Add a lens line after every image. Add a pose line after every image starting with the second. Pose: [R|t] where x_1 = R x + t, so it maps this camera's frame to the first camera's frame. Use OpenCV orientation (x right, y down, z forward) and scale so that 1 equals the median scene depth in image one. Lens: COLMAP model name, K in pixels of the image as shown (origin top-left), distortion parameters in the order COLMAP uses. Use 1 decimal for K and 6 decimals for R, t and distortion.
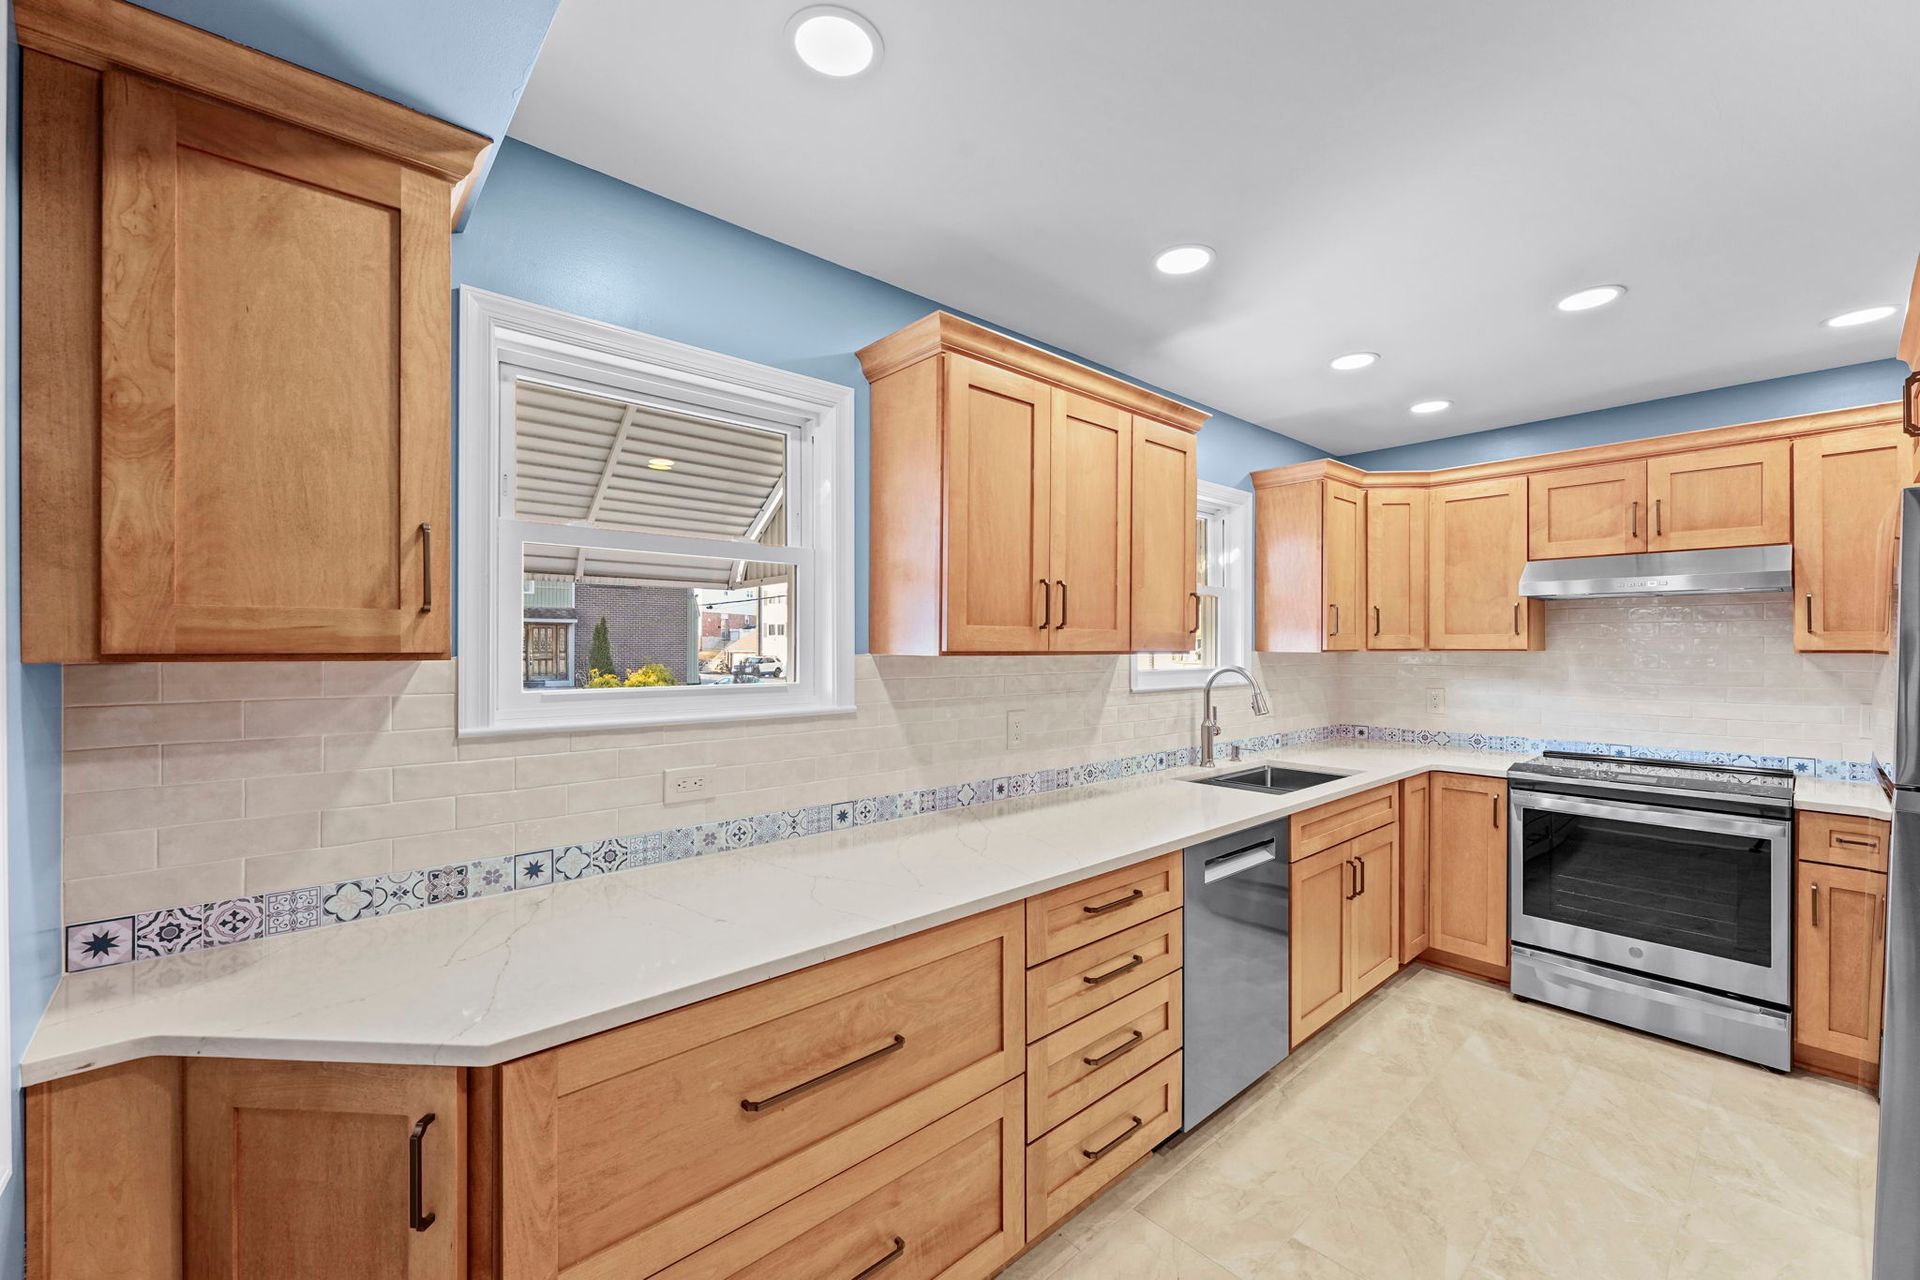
lens RADIAL K [[775.3, 0, 955.4], [0, 775.3, 645.2], [0, 0, 1]] dist [-0.000751, 0.000943]
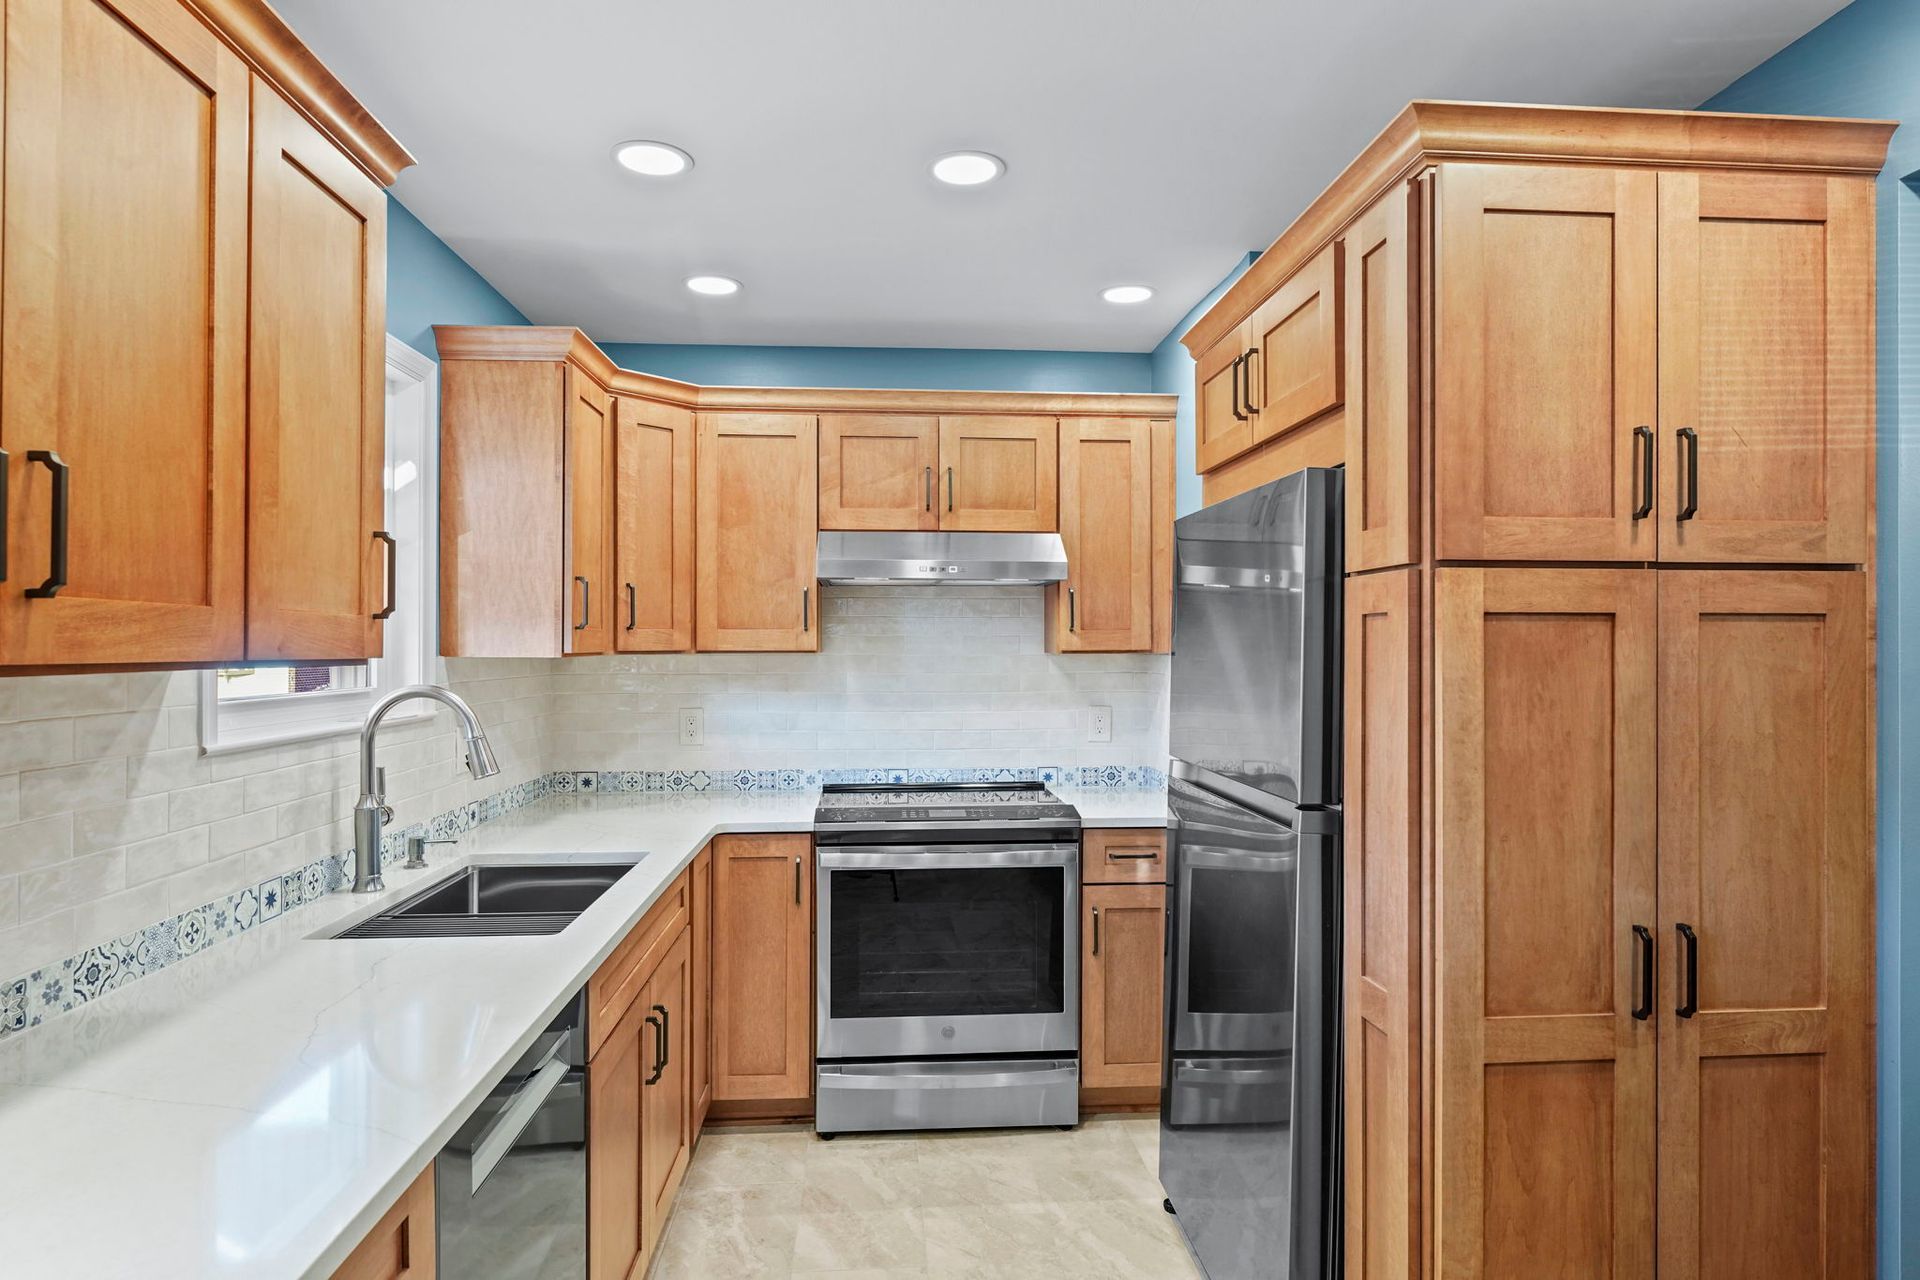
lens RADIAL K [[1079.0, 0, 955.9], [0, 1079.0, 648.9], [0, 0, 1]] dist [0.005871, -0.003912]
pose [[0.608365, -0.003071, 0.793651, 0.006343], [0.000484, 0.999994, 0.003498, -0.000300], [-0.793657, -0.001744, 0.608363, 0.343759]]
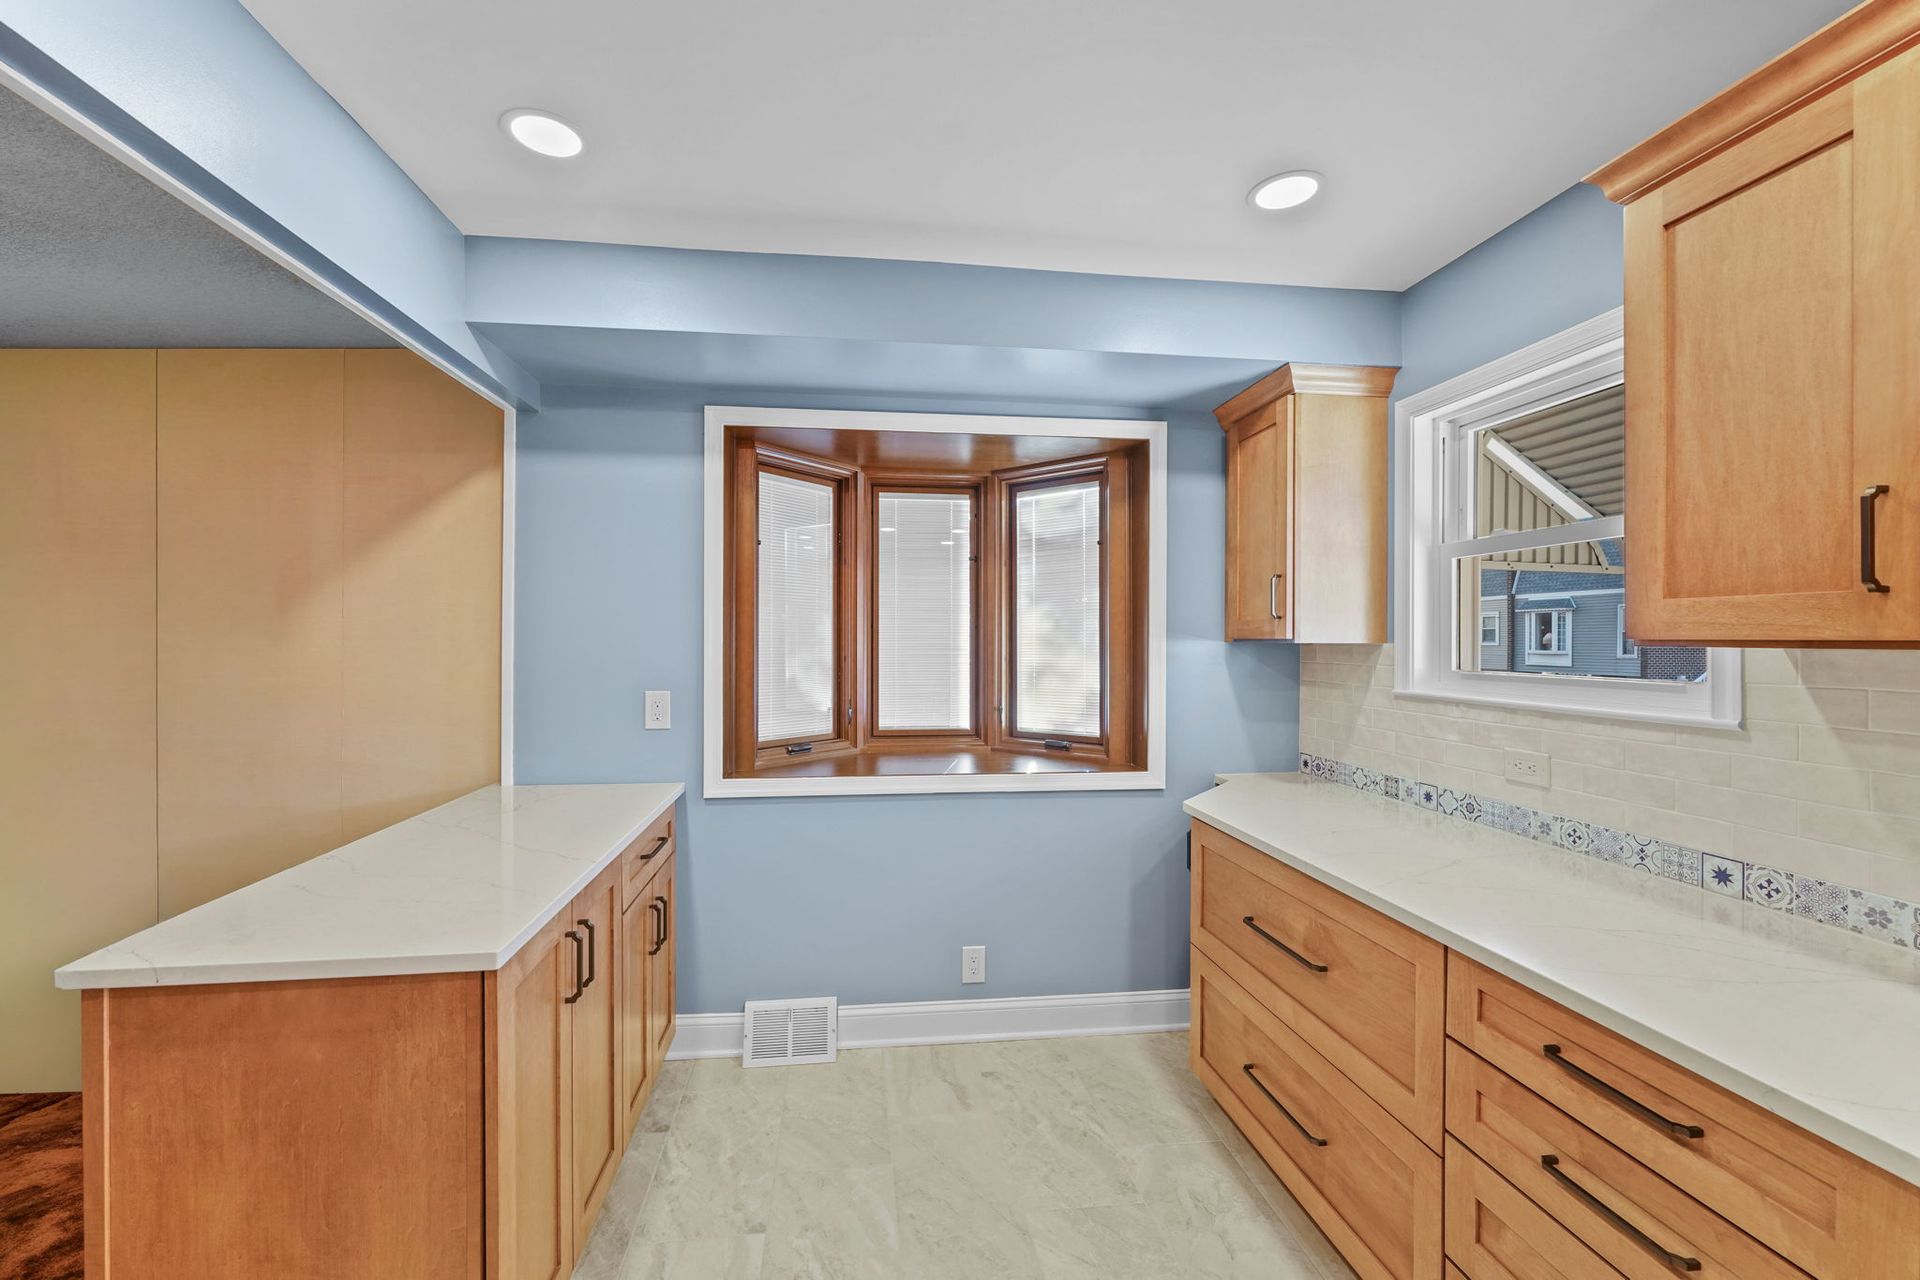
lens RADIAL K [[775.3, 0, 948.2], [0, 775.3, 644.7], [0, 0, 1]] dist [-0.000751, 0.000943]
pose [[-0.563187, 0.002290, -0.826326, 0.666944], [-0.003284, 0.999982, 0.005010, 0.007505], [0.826323, 0.005535, -0.563169, 0.653670]]
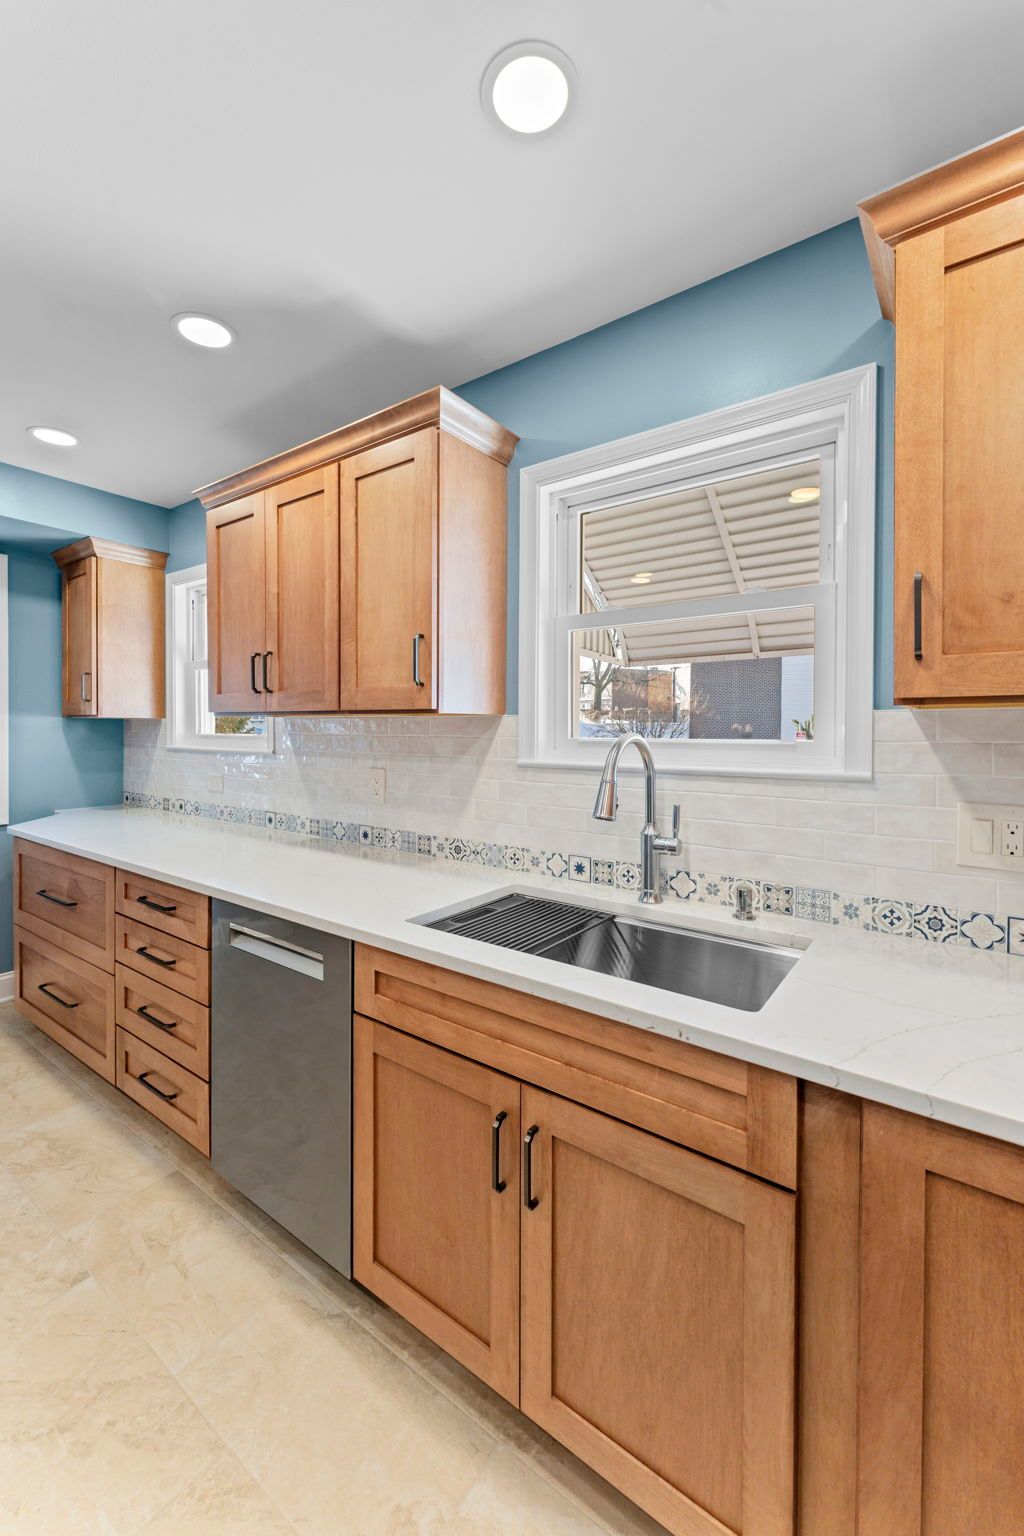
lens RADIAL K [[620.3, 0, 500.8], [0, 620.3, 738.3], [0, 0, 1]] dist [-0.000751, 0.000943]
pose [[0.207386, 0.013930, -0.978160, 0.946028], [-0.004140, 0.999902, 0.013362, 0.028509], [0.978251, 0.001278, 0.207423, 0.960463]]
